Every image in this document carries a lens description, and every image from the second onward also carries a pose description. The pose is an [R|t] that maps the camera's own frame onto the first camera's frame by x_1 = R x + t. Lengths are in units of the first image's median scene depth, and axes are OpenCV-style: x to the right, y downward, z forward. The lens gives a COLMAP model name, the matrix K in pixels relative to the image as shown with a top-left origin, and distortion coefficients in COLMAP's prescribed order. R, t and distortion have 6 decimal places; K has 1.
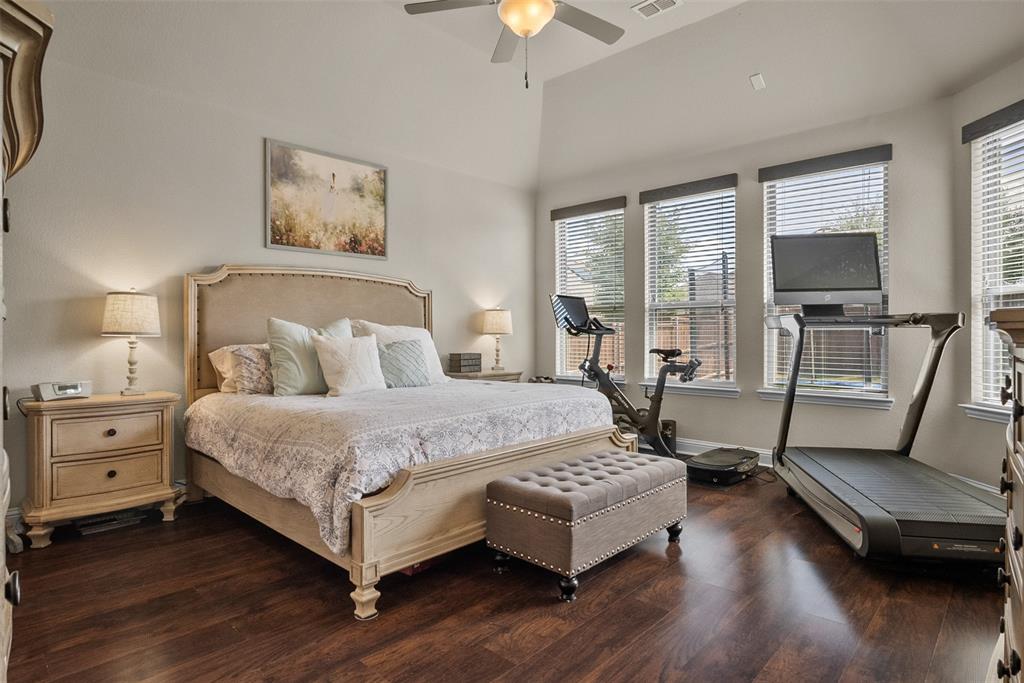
lens RADIAL K [[550.5, 0, 508.7], [0, 550.5, 339.6], [0, 0, 1]] dist [-0.023424, 0.000446]
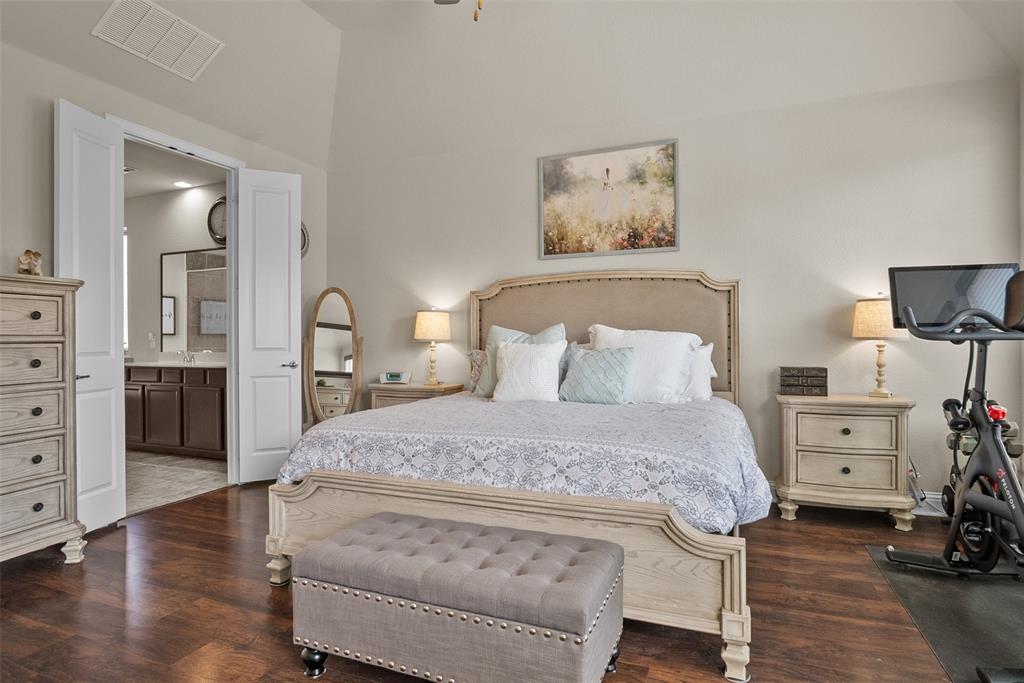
lens RADIAL K [[550.5, 0, 508.2], [0, 550.5, 335.9], [0, 0, 1]] dist [-0.023424, 0.000446]
pose [[0.377146, -0.005474, -0.926138, 0.488463], [-0.004134, 0.999963, -0.007594, -0.008944], [0.926145, 0.006693, 0.377109, 0.492099]]
